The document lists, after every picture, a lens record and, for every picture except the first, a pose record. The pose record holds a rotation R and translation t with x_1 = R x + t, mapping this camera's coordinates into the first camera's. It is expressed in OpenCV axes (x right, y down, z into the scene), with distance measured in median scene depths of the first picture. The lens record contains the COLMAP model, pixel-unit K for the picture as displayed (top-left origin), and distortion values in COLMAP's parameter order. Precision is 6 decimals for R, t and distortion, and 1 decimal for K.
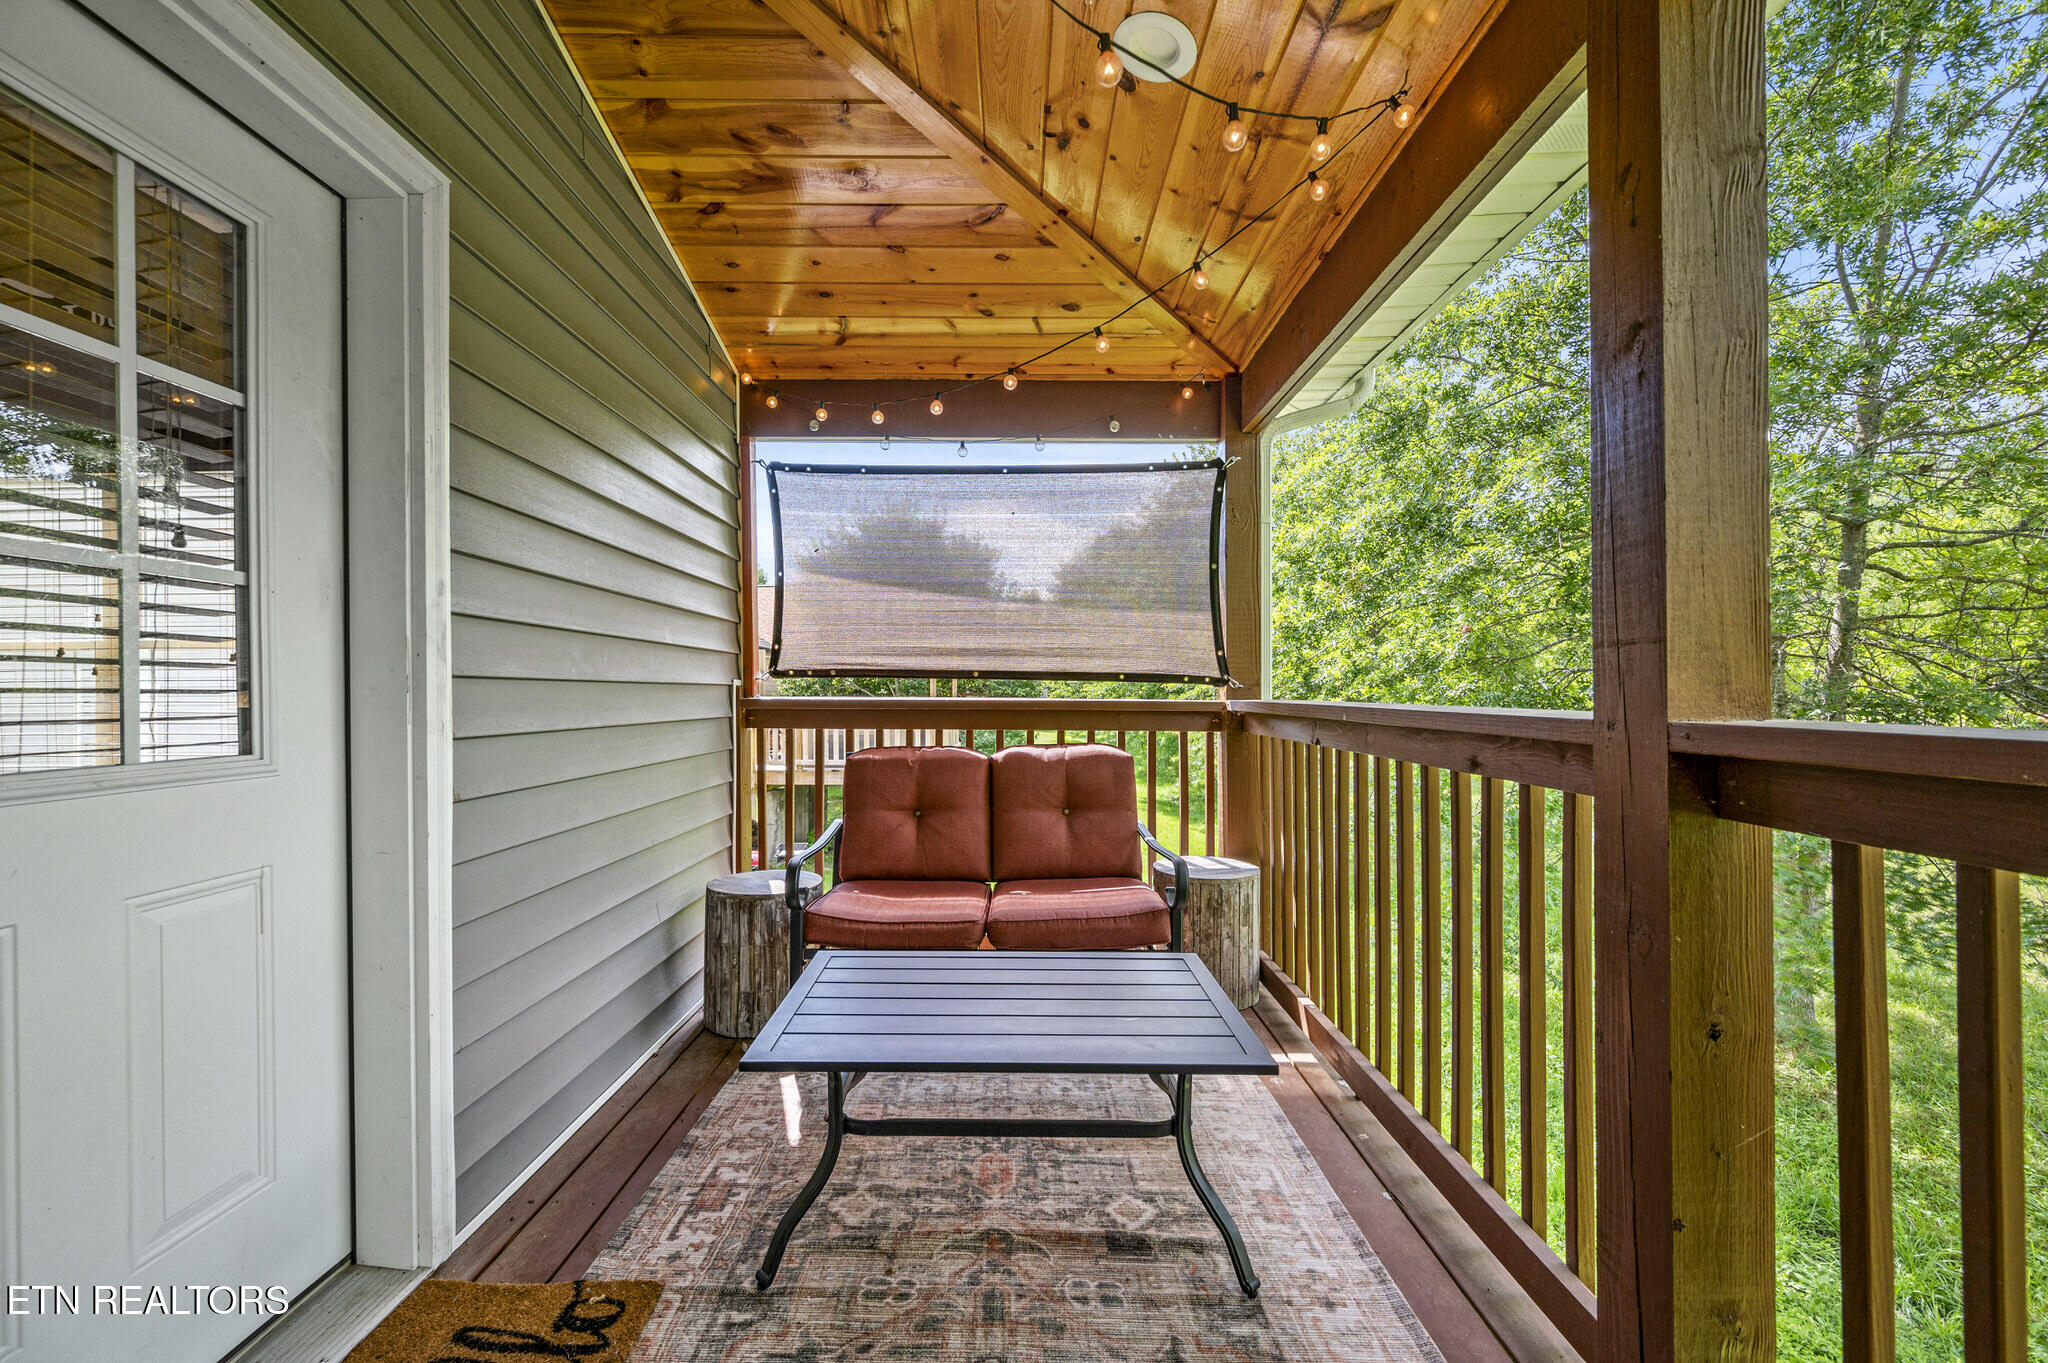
lens RADIAL K [[810.7, 0, 1024.2], [0, 810.7, 679.2], [0, 0, 1]] dist [-0.000359, 0.000093]
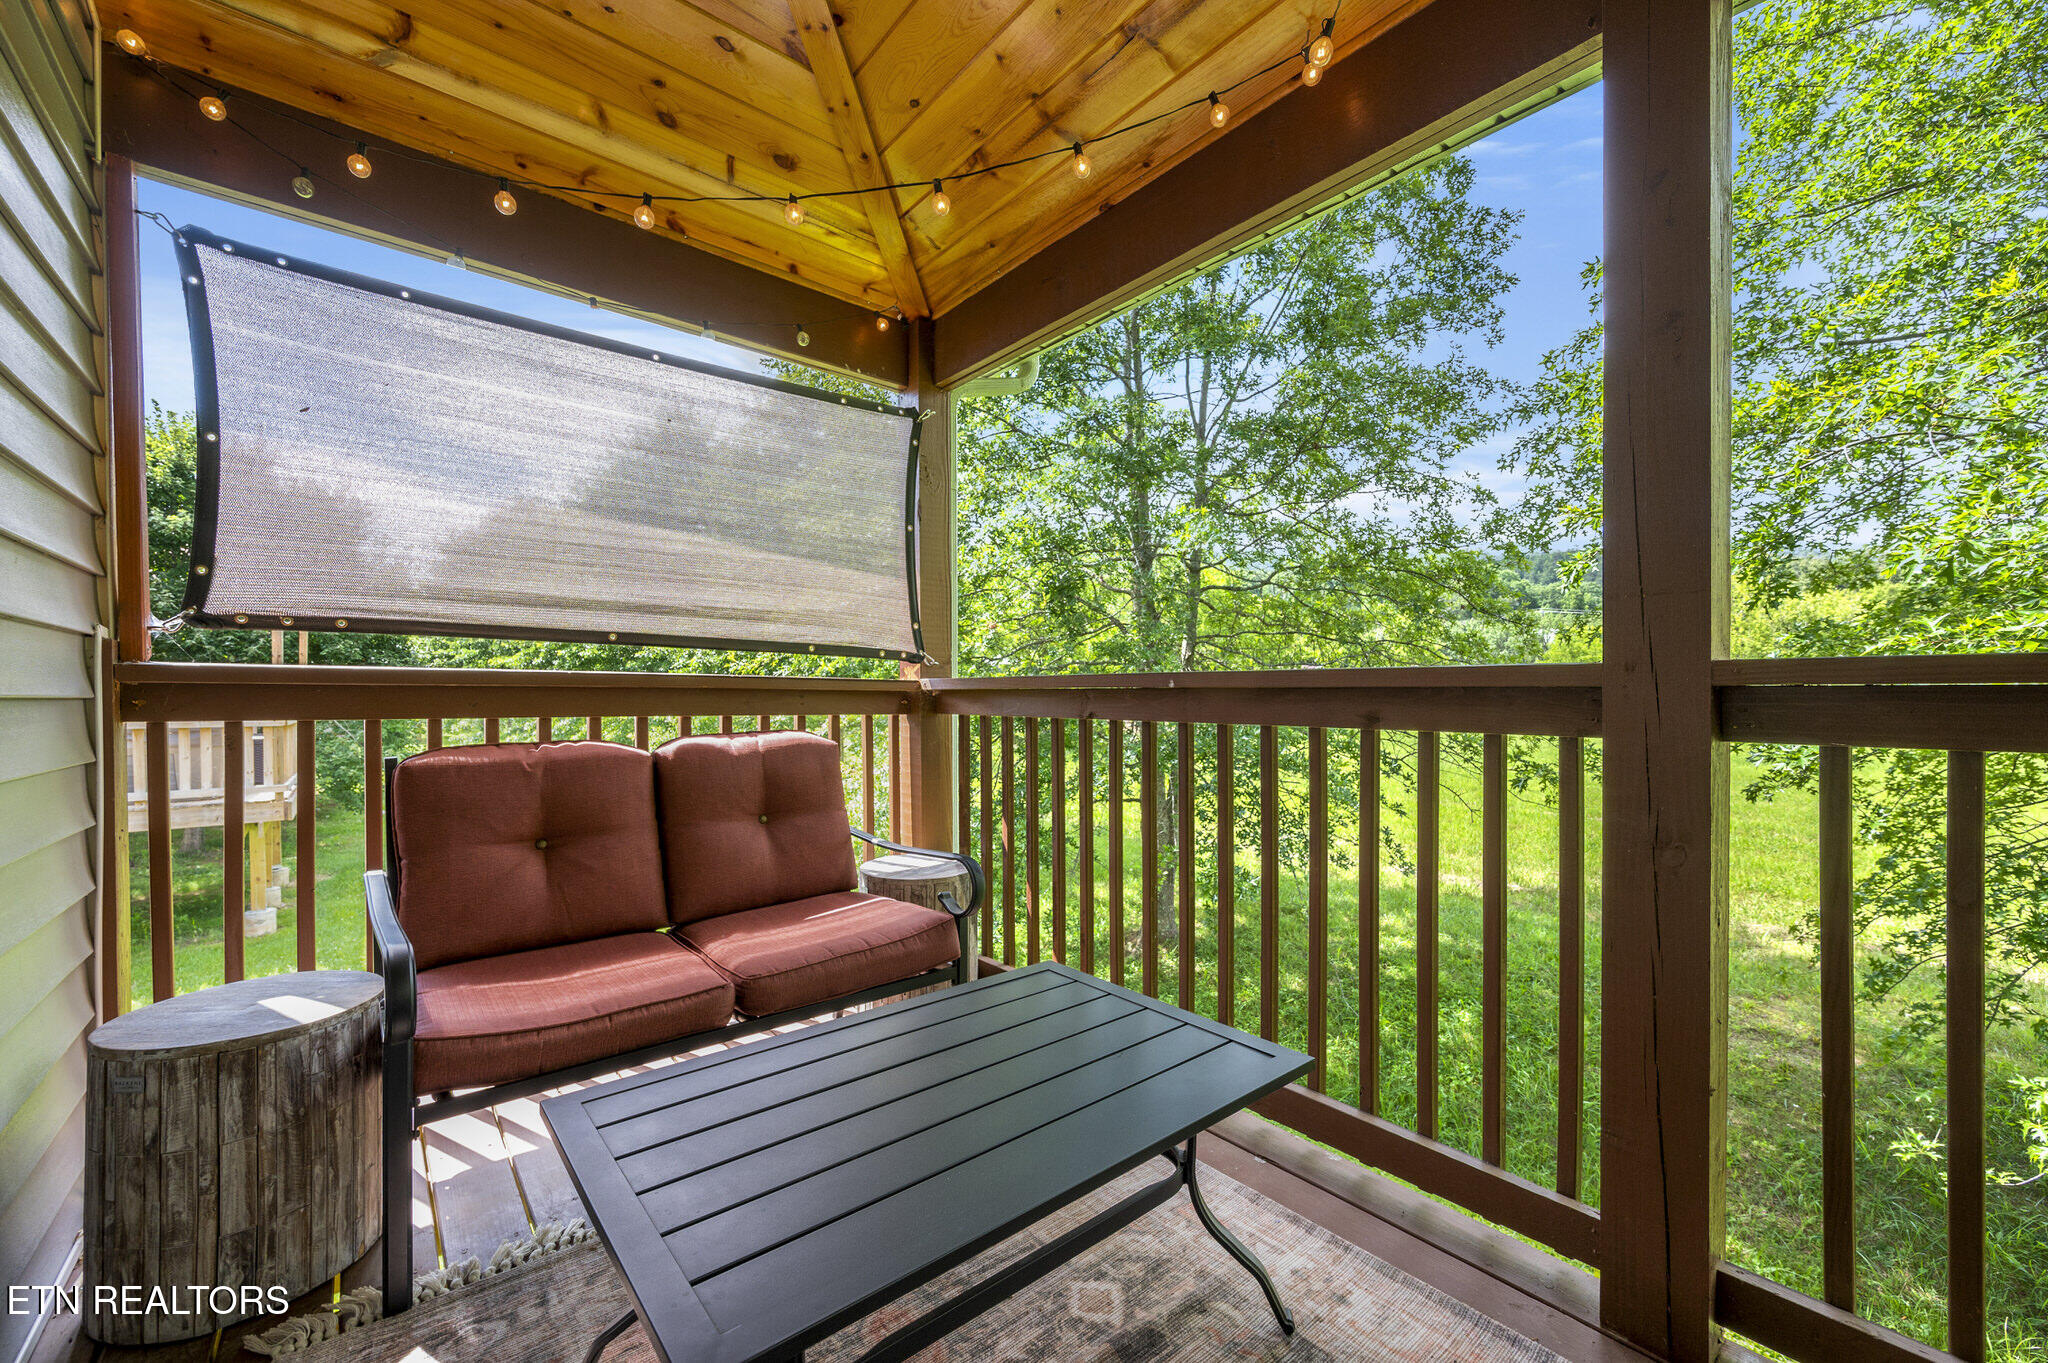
lens RADIAL K [[798.7, 0, 1034.1], [0, 798.7, 688.8], [0, 0, 1]] dist [-0.000319, -0.000125]
pose [[0.768143, 0.003531, 0.640268, -0.224144], [-0.008029, 0.999959, 0.004118, 0.032702], [-0.640228, -0.008304, 0.768140, 0.240726]]
